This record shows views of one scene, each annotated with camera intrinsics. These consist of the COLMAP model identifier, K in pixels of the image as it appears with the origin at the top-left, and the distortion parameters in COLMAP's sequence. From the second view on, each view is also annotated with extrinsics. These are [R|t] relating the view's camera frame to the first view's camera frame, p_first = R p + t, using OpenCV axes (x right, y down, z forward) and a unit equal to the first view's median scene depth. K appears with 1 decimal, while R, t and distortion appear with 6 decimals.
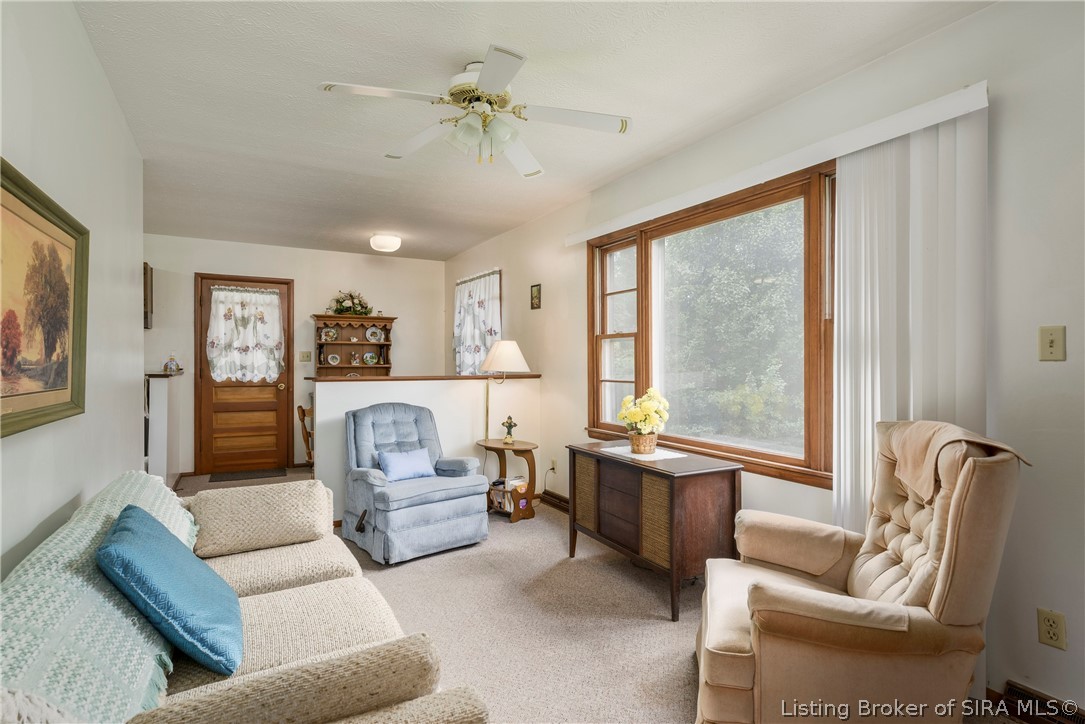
lens RADIAL K [[549.2, 0, 548.5], [0, 549.2, 362.0], [0, 0, 1]] dist [0.002177, 0.000179]
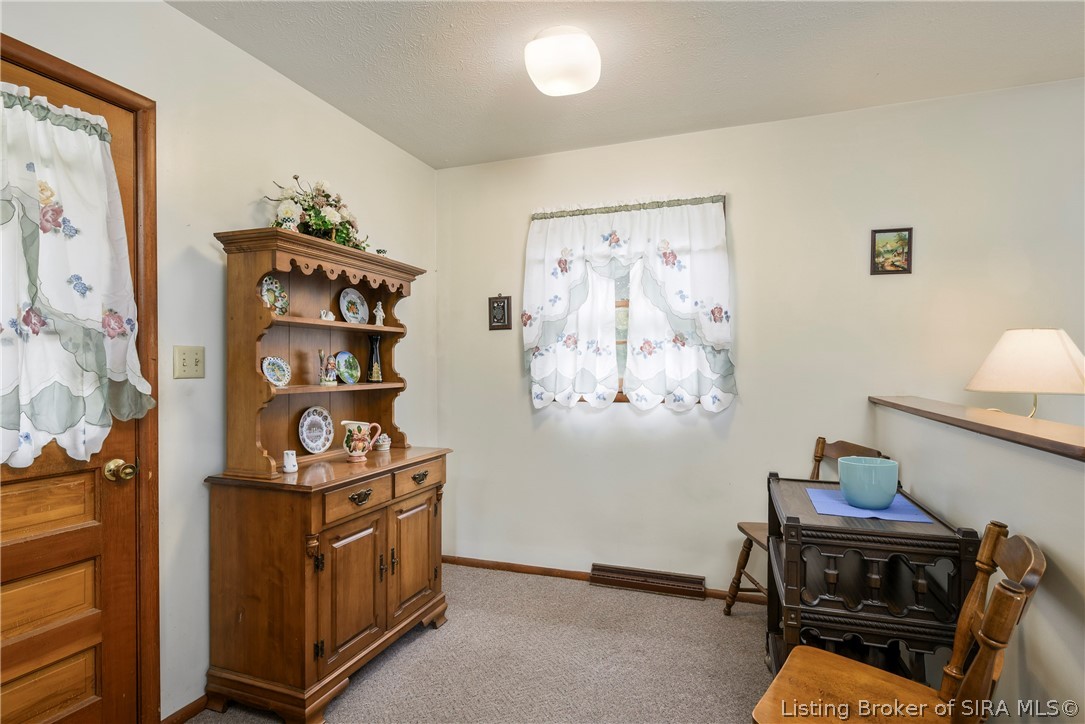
lens RADIAL K [[555.4, 0, 545.8], [0, 555.4, 368.5], [0, 0, 1]] dist [-0.000805, -0.000447]
pose [[0.767407, -0.005177, 0.641139, -0.517747], [0.004325, 0.999986, 0.002898, -0.006936], [-0.641146, 0.000549, 0.767419, 0.664581]]
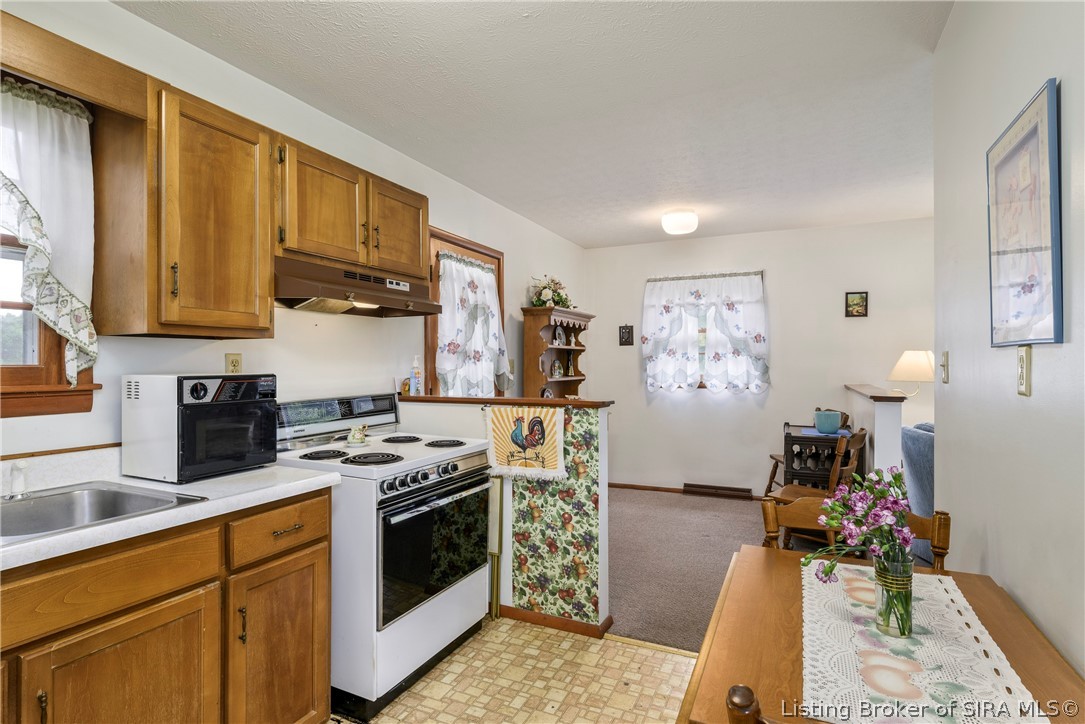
lens RADIAL K [[549.2, 0, 548.5], [0, 549.2, 362.0], [0, 0, 1]] dist [0.002177, 0.000179]
pose [[0.815128, -0.001573, 0.579279, -0.847104], [0.004915, 0.999979, -0.004200, -0.013440], [-0.579260, 0.006271, 0.815119, 0.437294]]
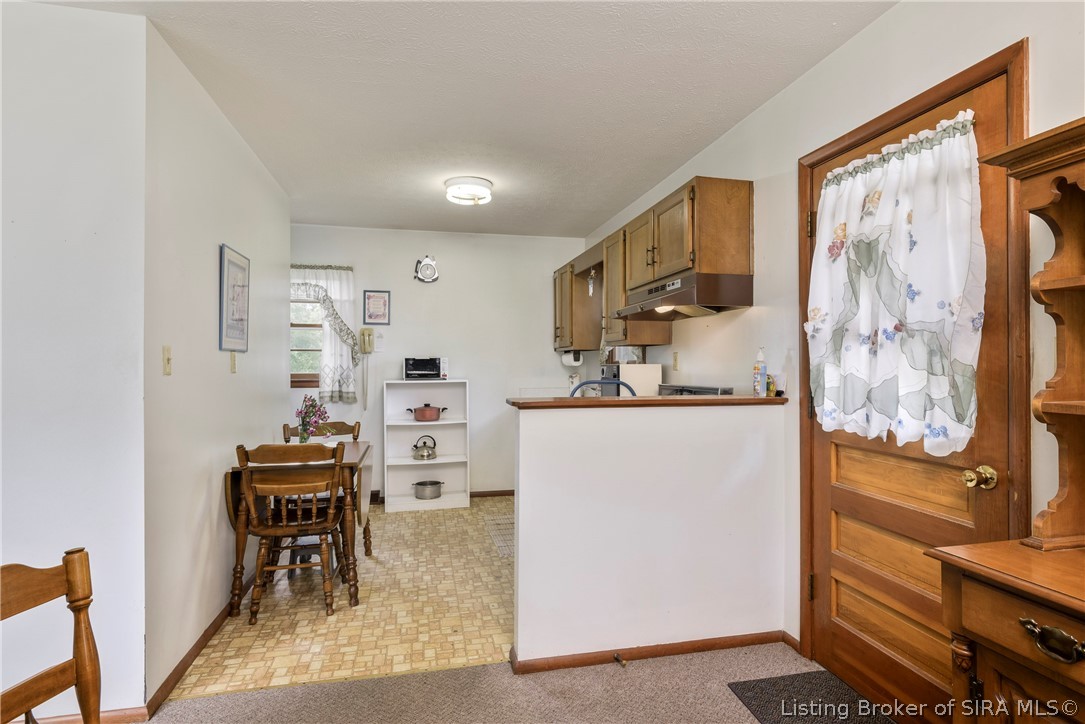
lens RADIAL K [[564.9, 0, 547.8], [0, 564.9, 356.6], [0, 0, 1]] dist [-0.000848, -0.000487]
pose [[-0.285943, -0.013397, -0.958153, -0.178501], [-0.000619, 0.999905, -0.013795, -0.008434], [0.958246, -0.003352, -0.285924, 0.910125]]
